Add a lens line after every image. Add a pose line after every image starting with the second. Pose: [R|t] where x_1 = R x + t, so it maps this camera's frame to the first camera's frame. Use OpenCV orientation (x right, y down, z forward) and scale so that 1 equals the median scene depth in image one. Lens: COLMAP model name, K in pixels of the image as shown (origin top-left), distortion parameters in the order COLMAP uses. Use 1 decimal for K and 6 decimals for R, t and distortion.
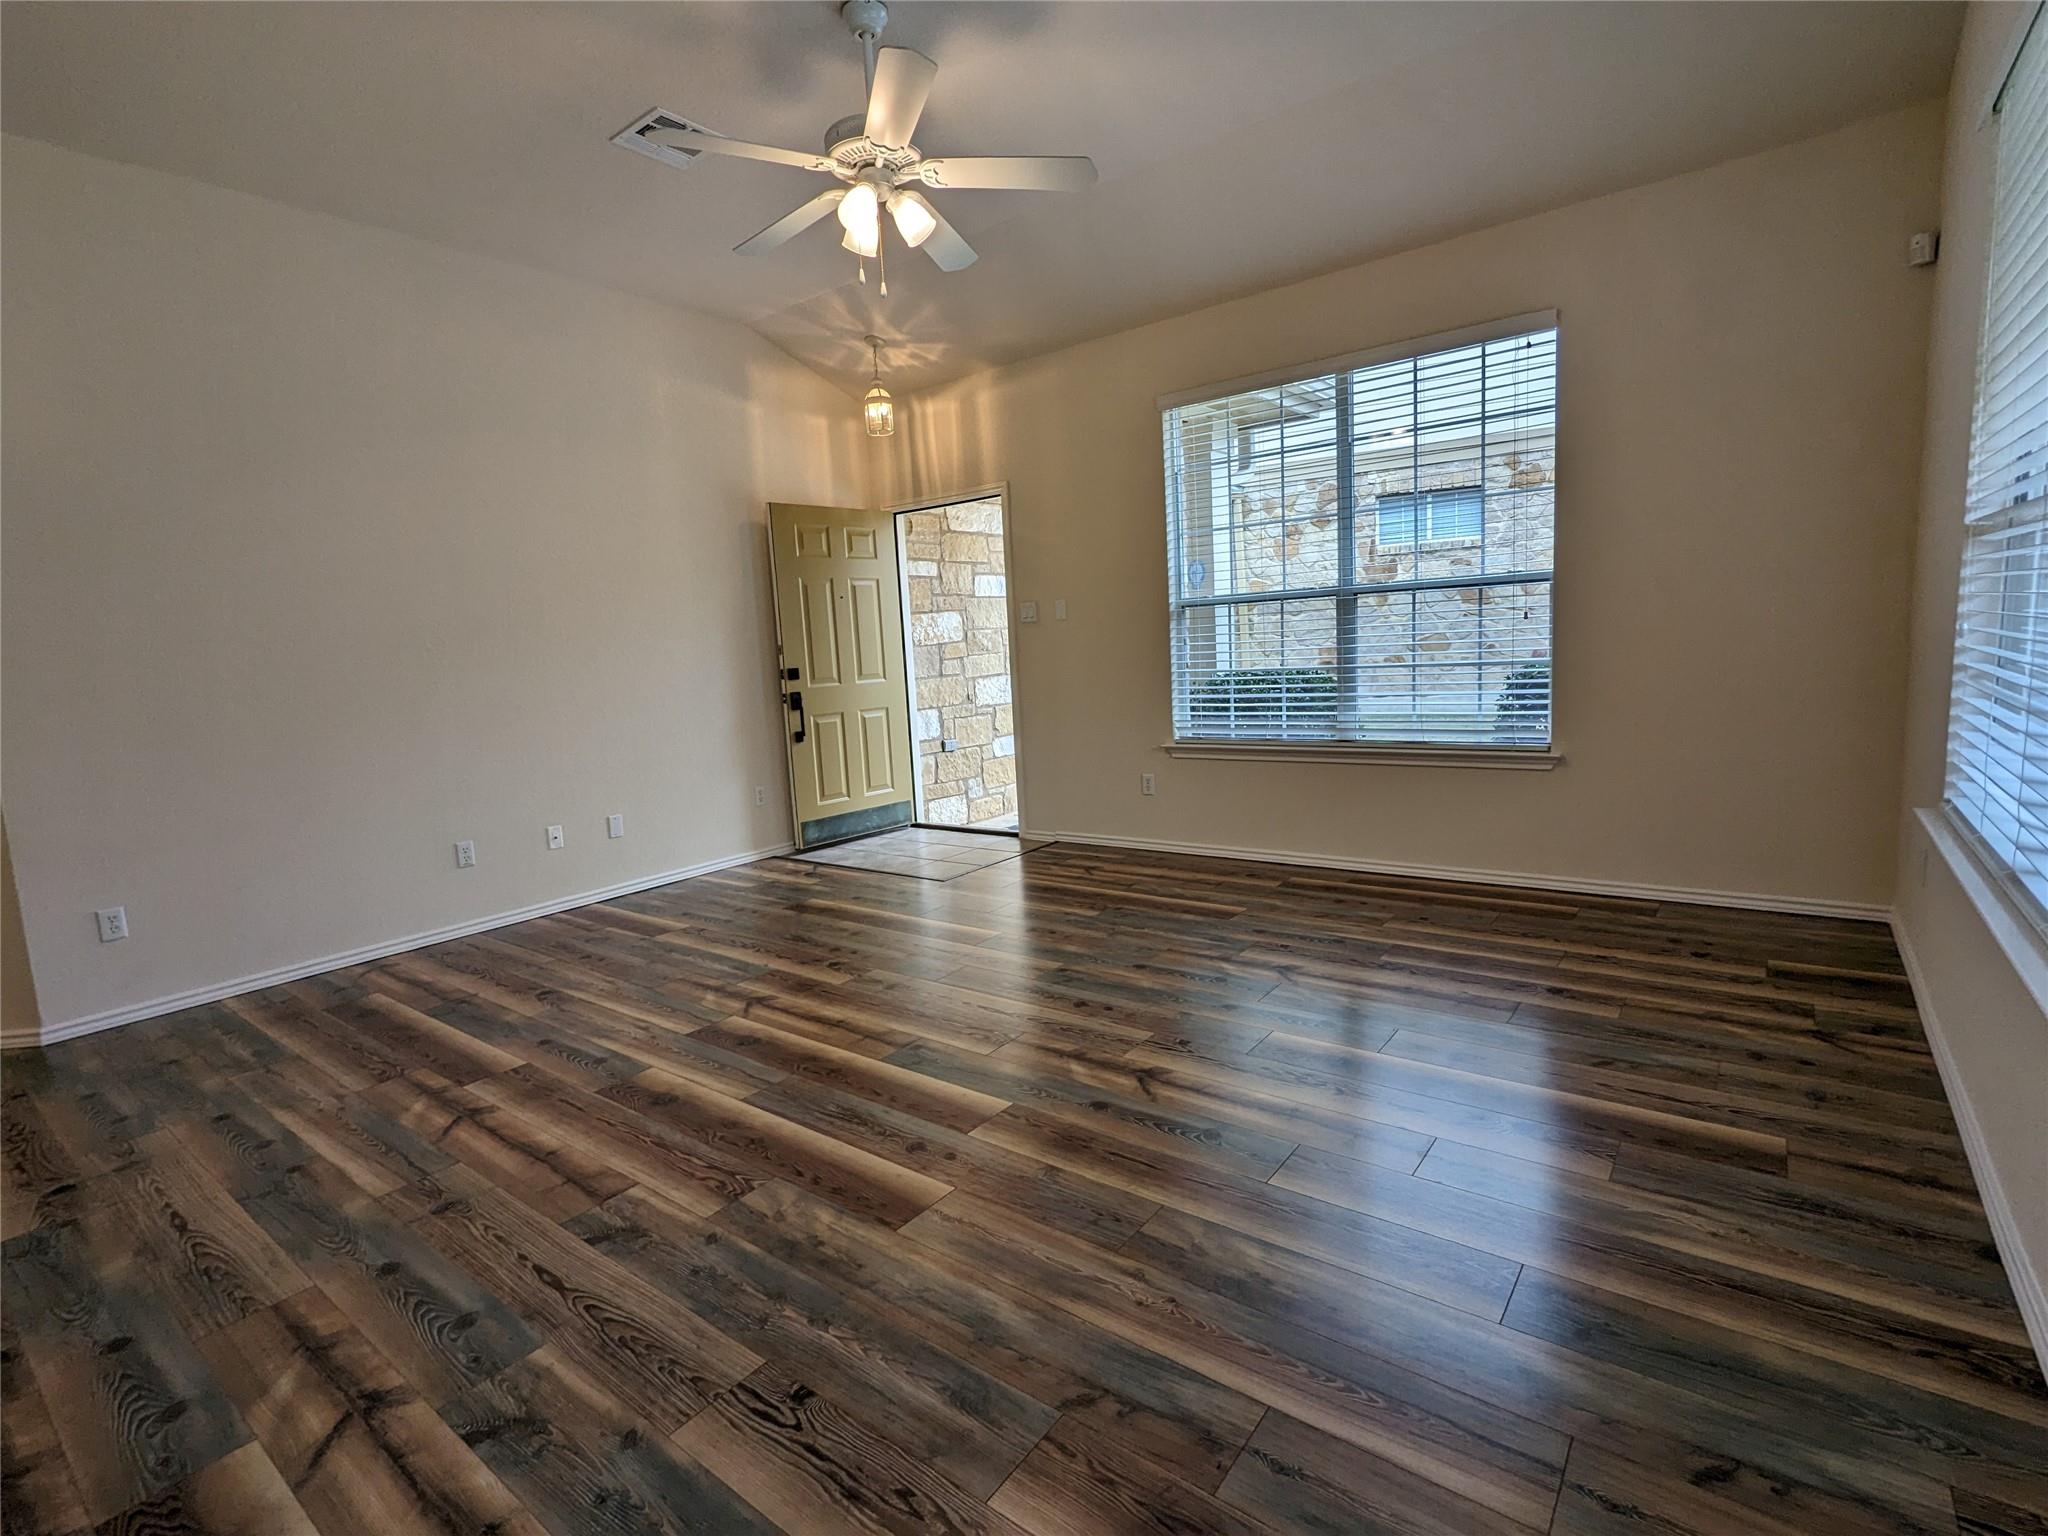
lens RADIAL K [[965.9, 0, 1019.3], [0, 965.9, 765.3], [0, 0, 1]] dist [-0.000089, -0.000514]
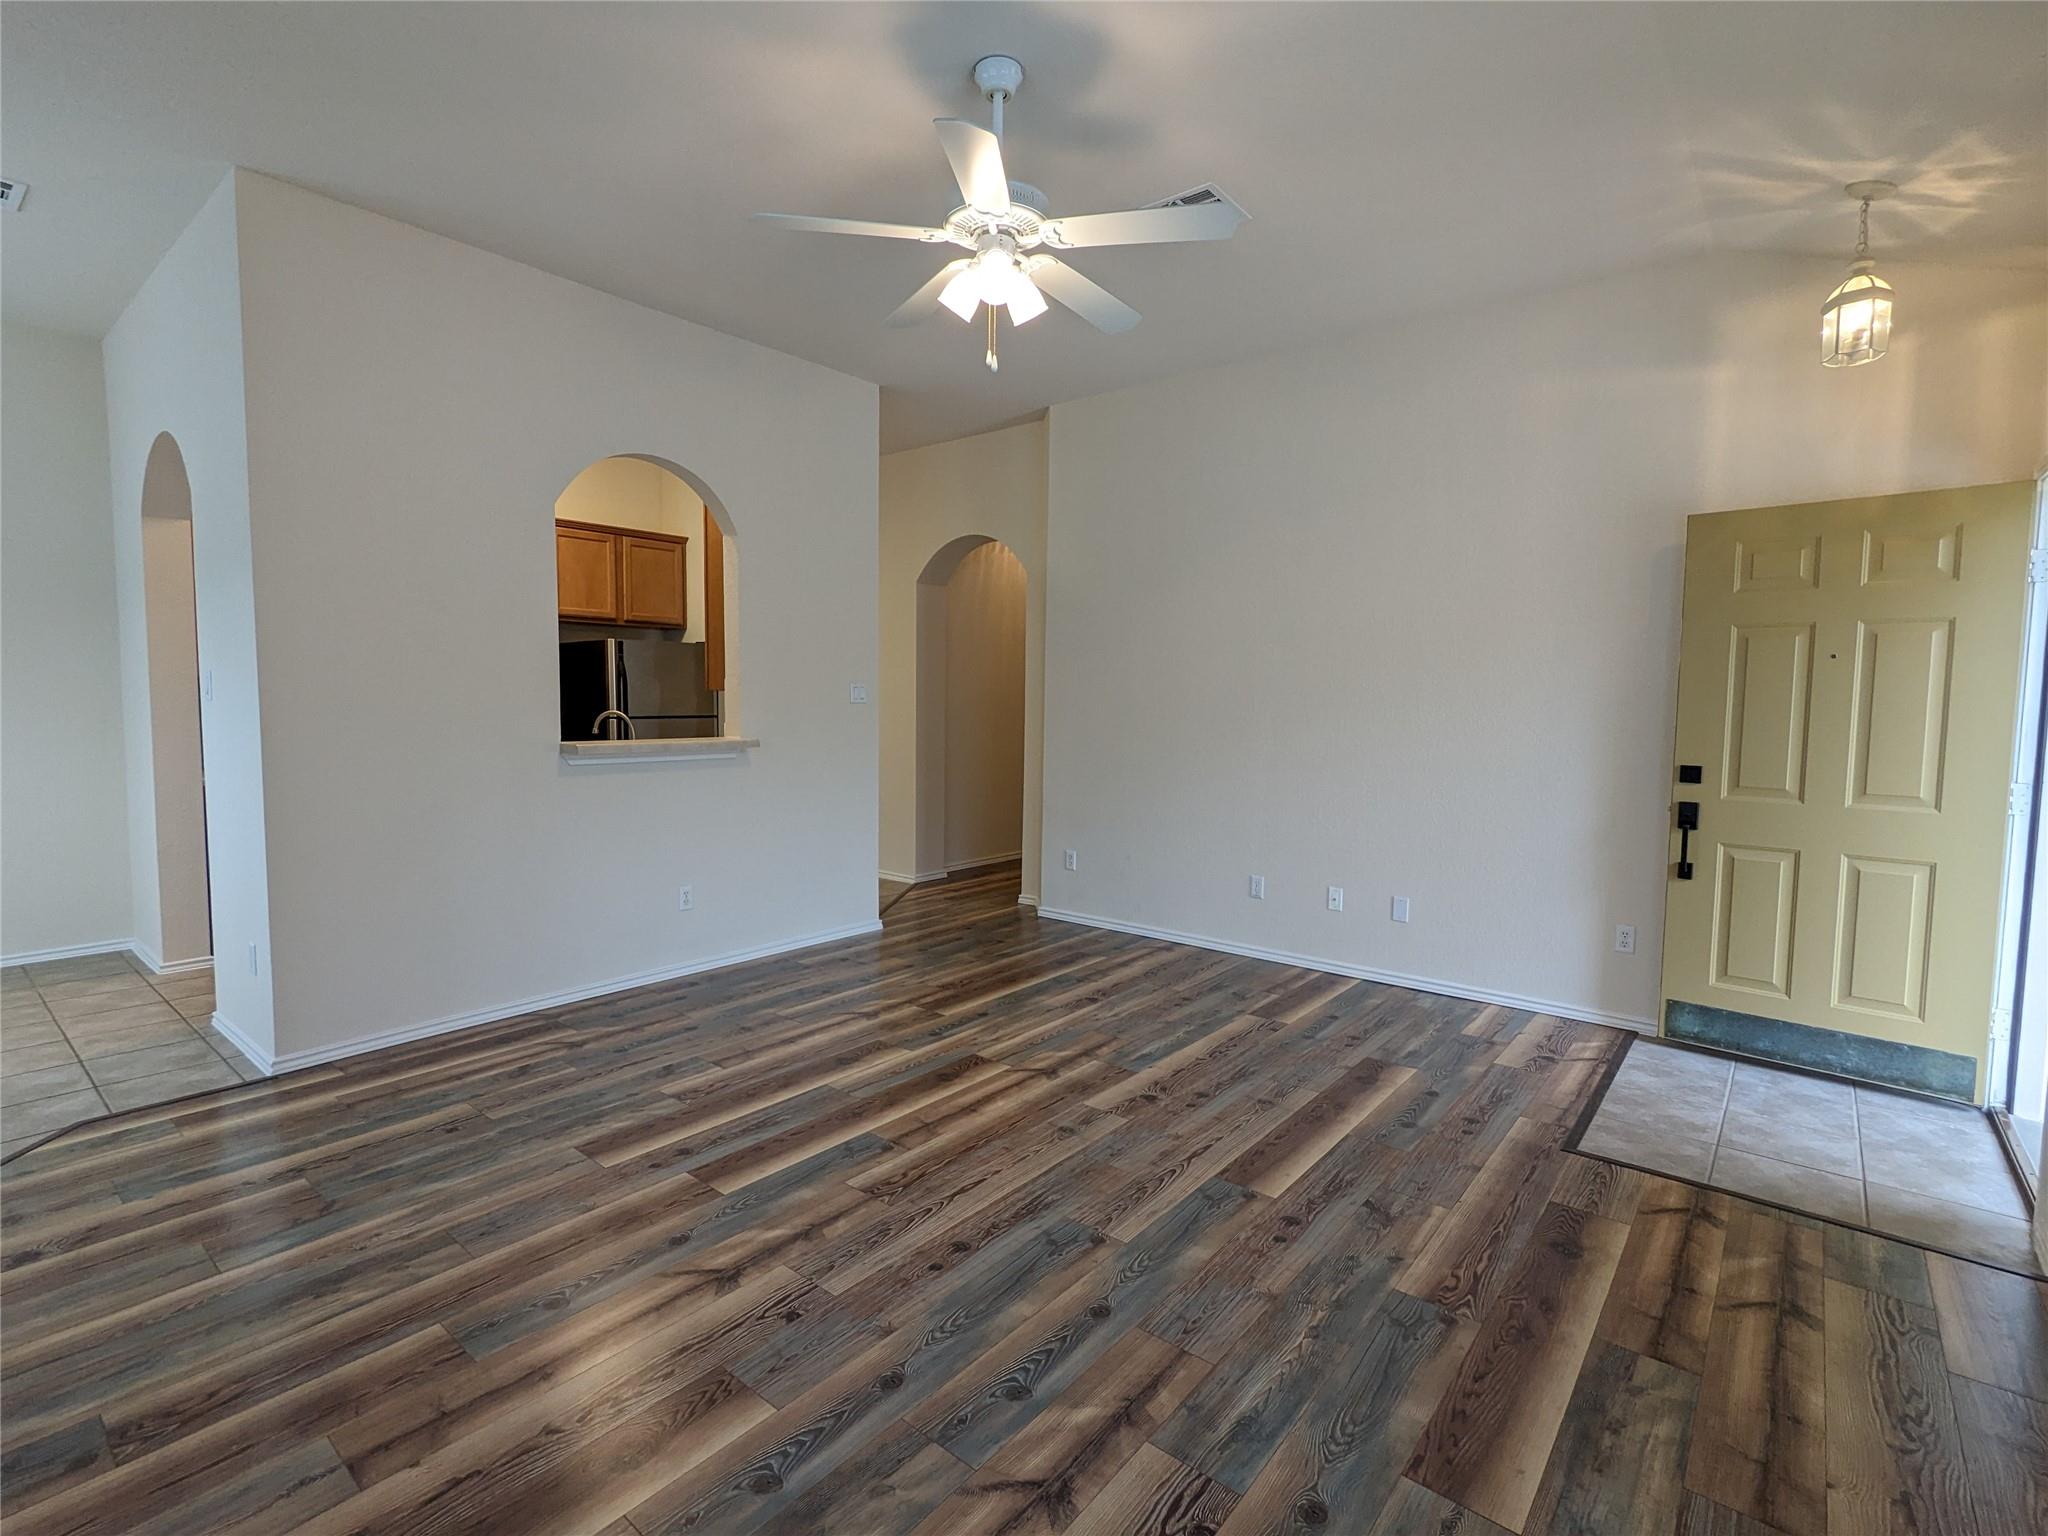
lens RADIAL K [[965.9, 0, 1016.6], [0, 965.9, 759.8], [0, 0, 1]] dist [-0.000089, -0.000514]
pose [[-0.030406, 0.123626, -0.991863, 0.689688], [-0.136647, 0.982491, 0.126647, -0.203195], [0.990153, 0.139385, -0.012980, 0.912776]]
